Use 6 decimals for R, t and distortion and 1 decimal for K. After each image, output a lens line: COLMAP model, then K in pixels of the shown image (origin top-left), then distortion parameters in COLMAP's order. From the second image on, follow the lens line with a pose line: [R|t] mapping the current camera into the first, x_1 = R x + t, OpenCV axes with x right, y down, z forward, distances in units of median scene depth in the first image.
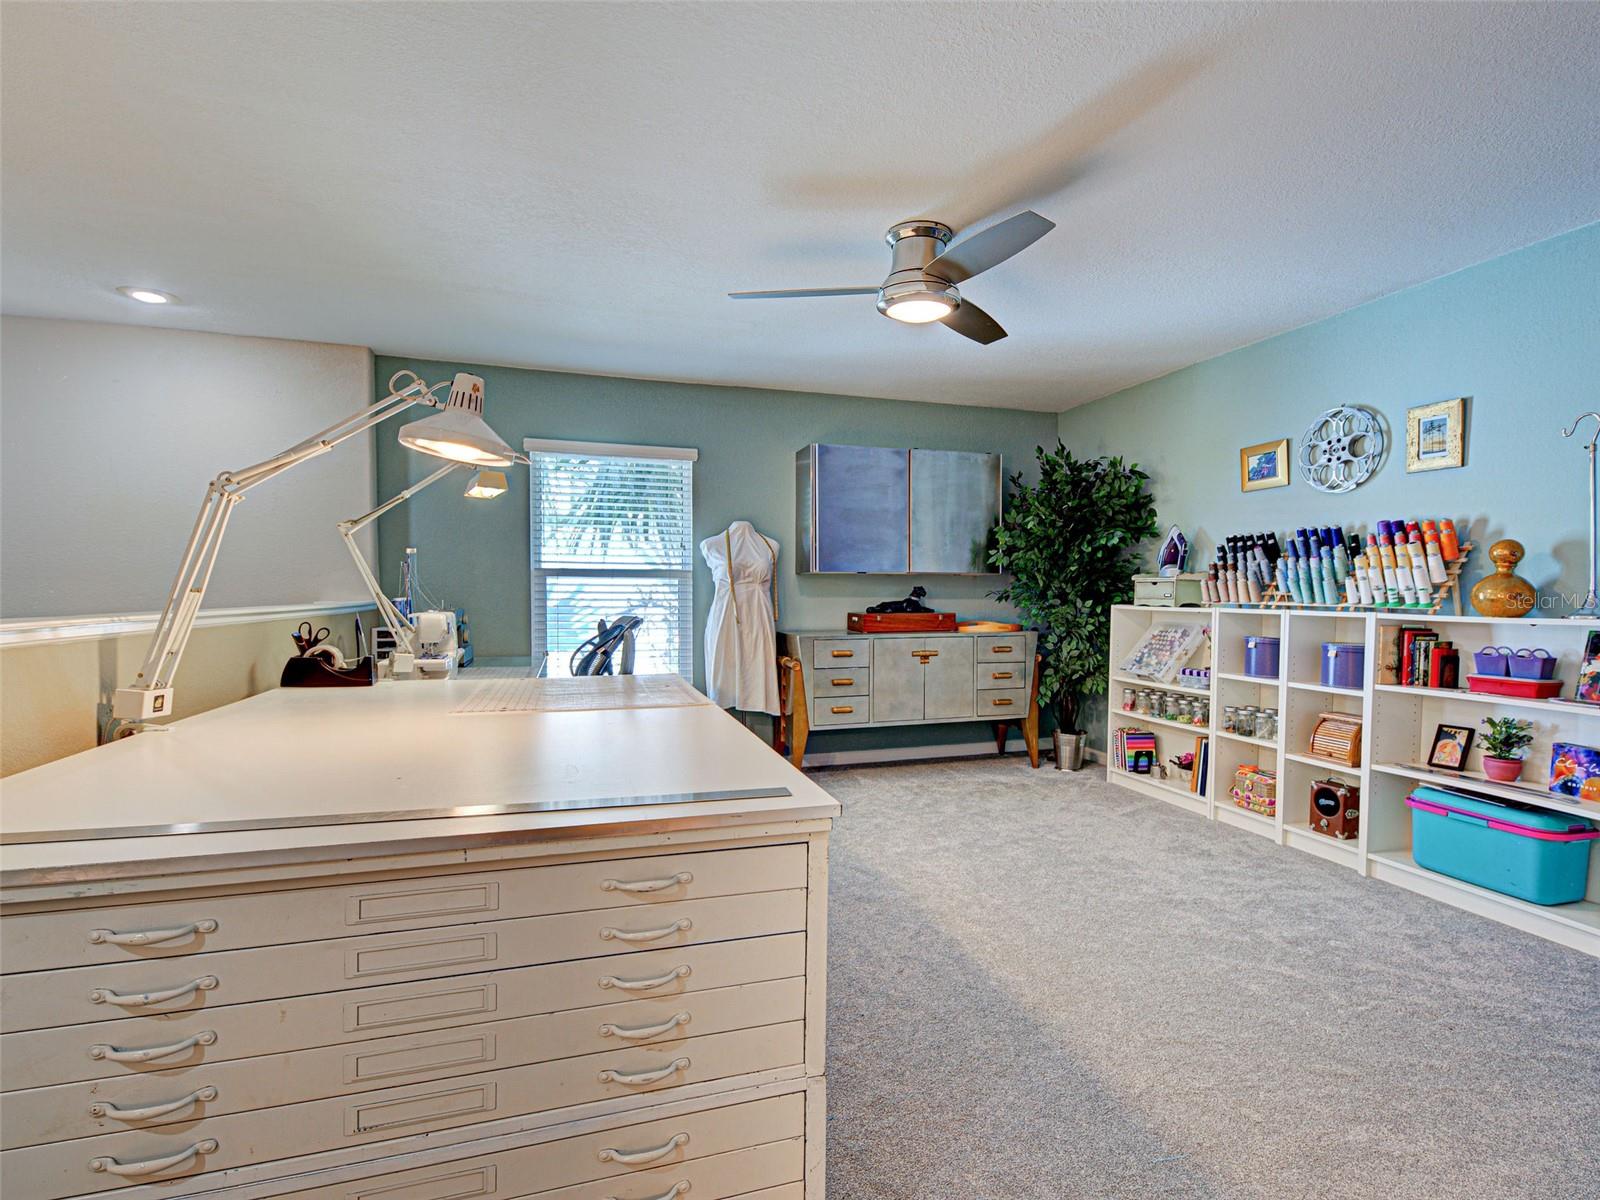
lens RADIAL K [[768.7, 0, 798.6], [0, 768.7, 593.5], [0, 0, 1]] dist [0.003400, 0.000481]
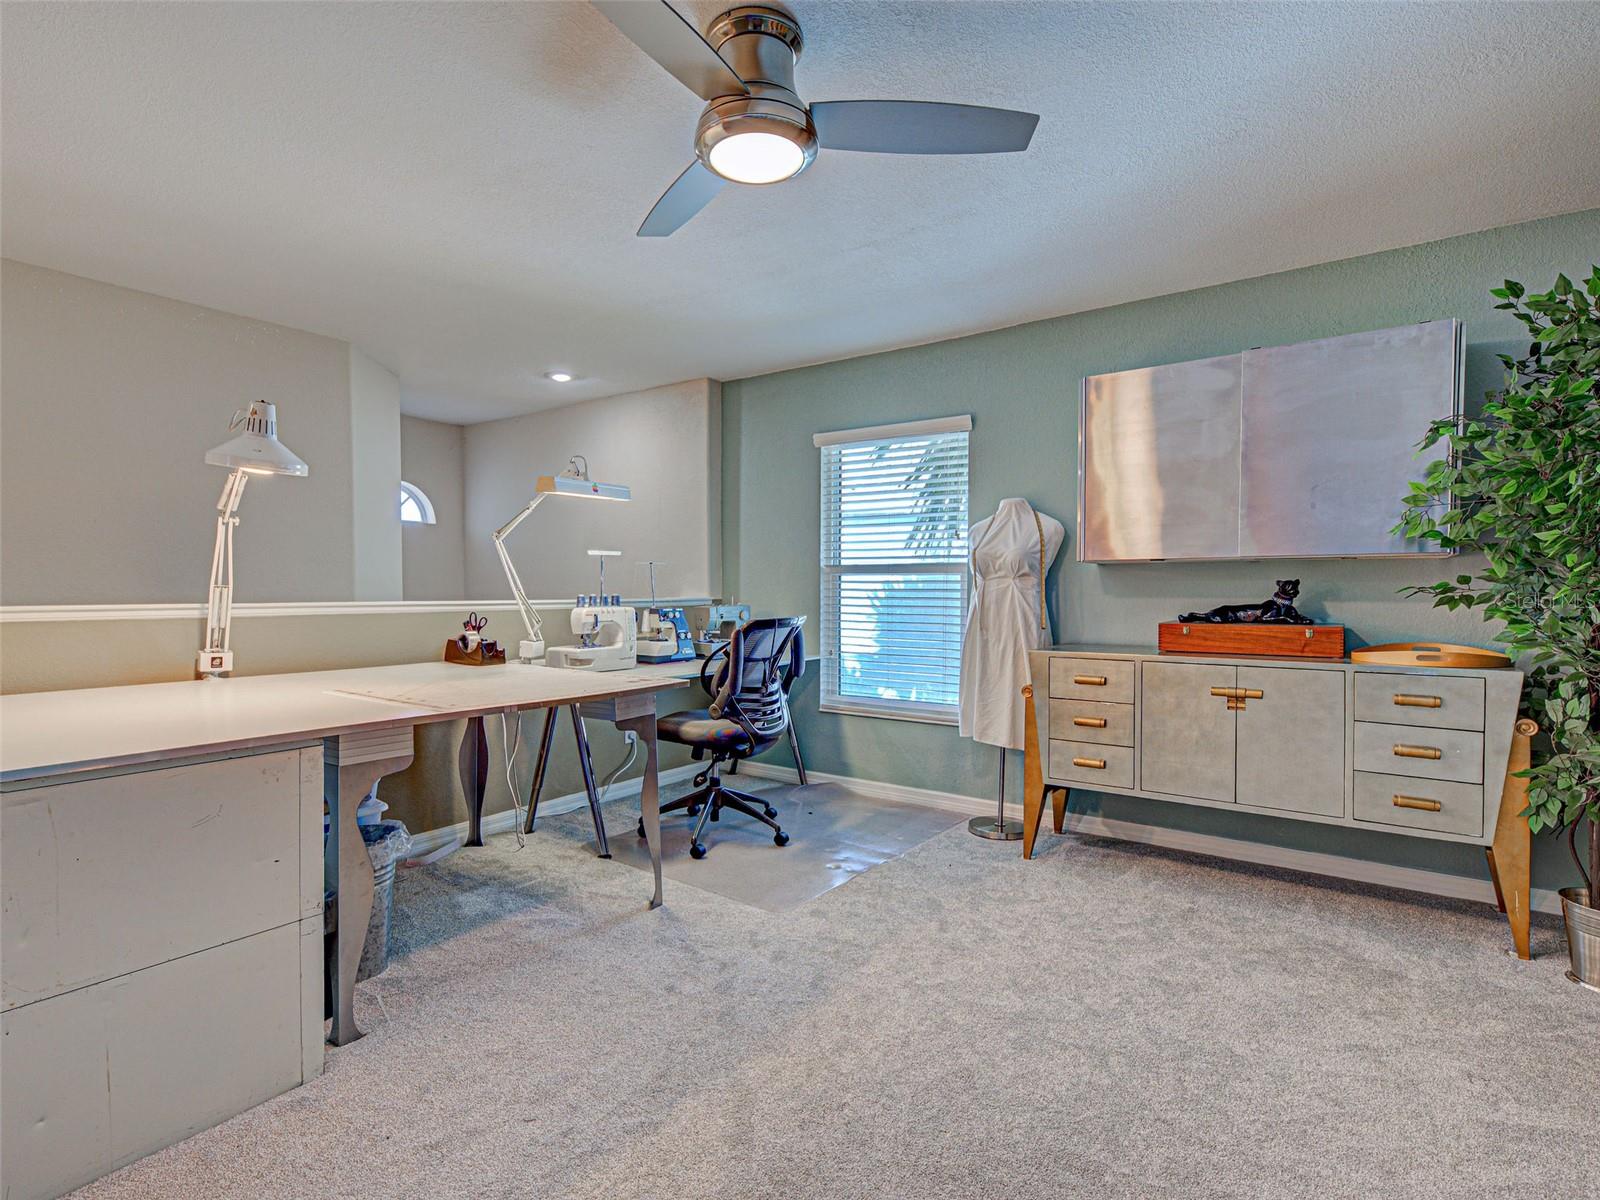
lens RADIAL K [[767.5, 0, 800.0], [0, 767.5, 600.0], [0, 0, 1]] dist [0.000691, -0.000489]
pose [[0.628813, 0.010580, -0.777484, 0.403623], [-0.002731, 0.999931, 0.011398, 0.000236], [0.777552, -0.005044, 0.628799, 0.358085]]
